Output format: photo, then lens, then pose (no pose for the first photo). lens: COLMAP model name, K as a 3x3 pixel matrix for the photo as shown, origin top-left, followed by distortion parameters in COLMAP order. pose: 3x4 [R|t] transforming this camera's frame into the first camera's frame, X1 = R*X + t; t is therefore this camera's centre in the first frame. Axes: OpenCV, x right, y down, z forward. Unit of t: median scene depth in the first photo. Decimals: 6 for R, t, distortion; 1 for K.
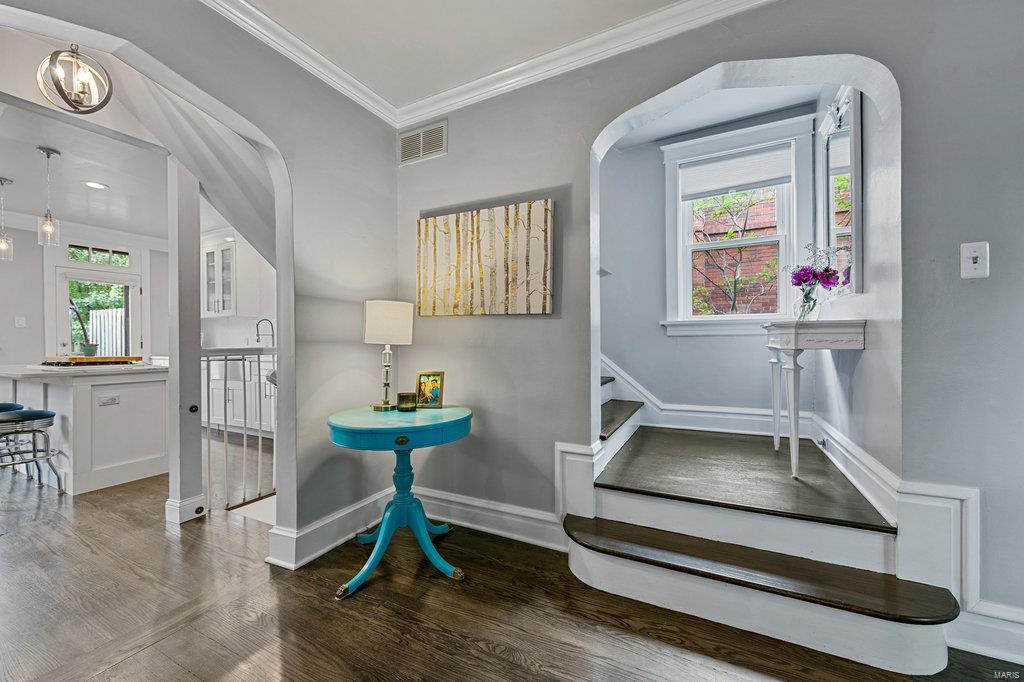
lens RADIAL K [[408.5, 0, 507.0], [0, 408.5, 339.9], [0, 0, 1]] dist [0.008754, -0.000351]
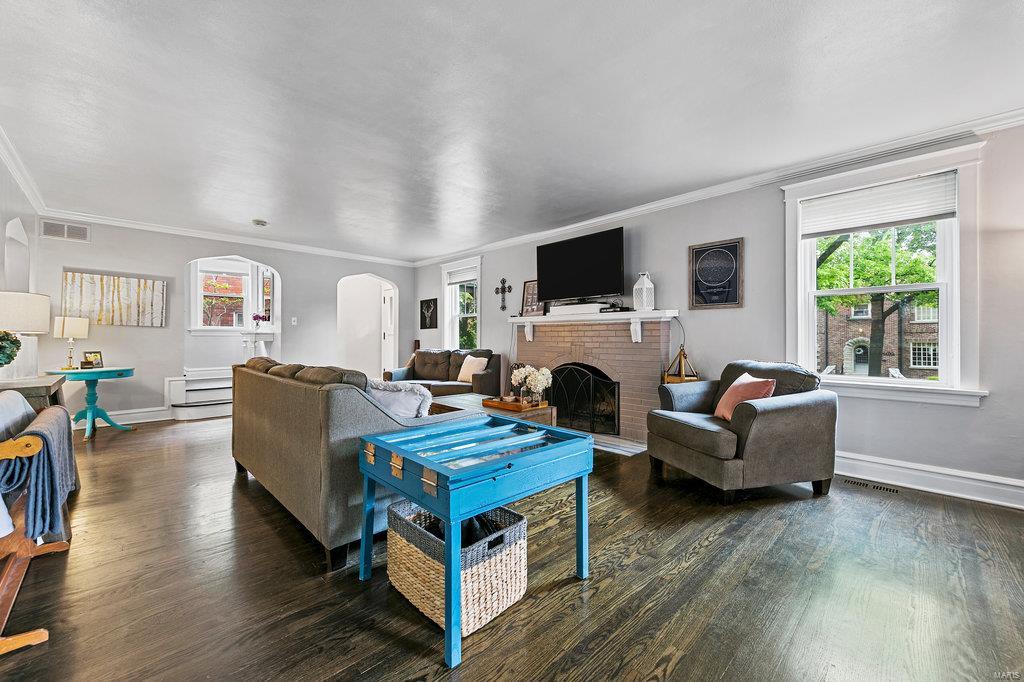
lens RADIAL K [[408.5, 0, 514.4], [0, 408.5, 338.3], [0, 0, 1]] dist [0.008754, -0.000351]
pose [[0.311252, 0.011388, 0.950259, -1.497214], [-0.005457, 0.999933, -0.010196, 0.020629], [-0.950312, -0.002012, 0.311293, -1.688920]]
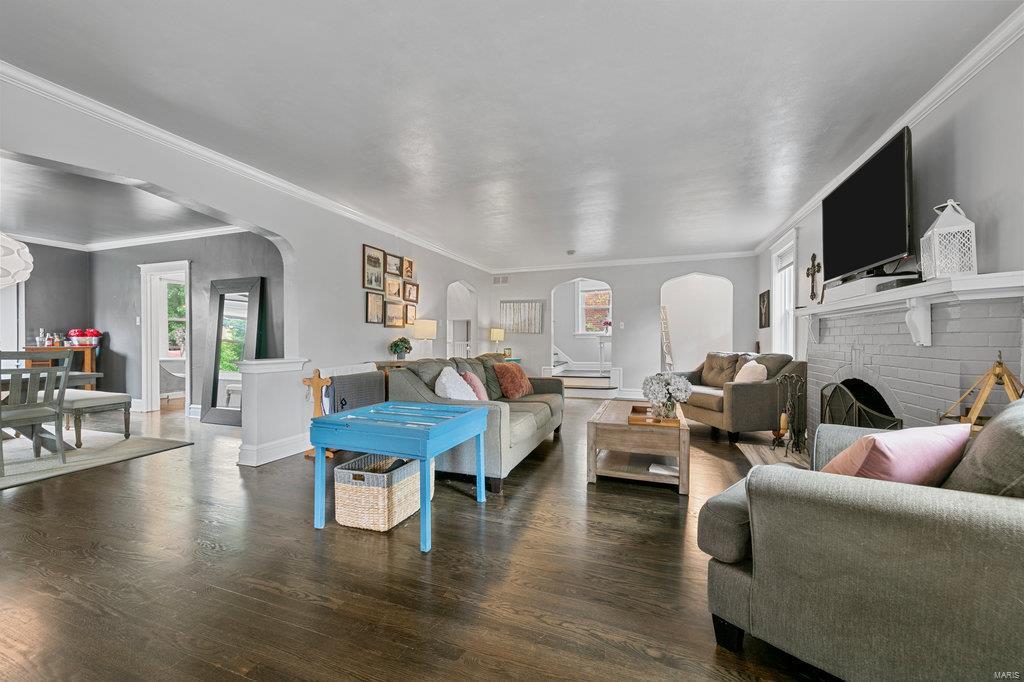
lens RADIAL K [[408.5, 0, 506.5], [0, 408.5, 339.0], [0, 0, 1]] dist [0.008754, -0.000351]
pose [[0.993908, 0.006340, 0.110027, -0.579637], [-0.005944, 0.999975, -0.003928, 0.009726], [-0.110049, 0.003250, 0.993921, -2.525652]]
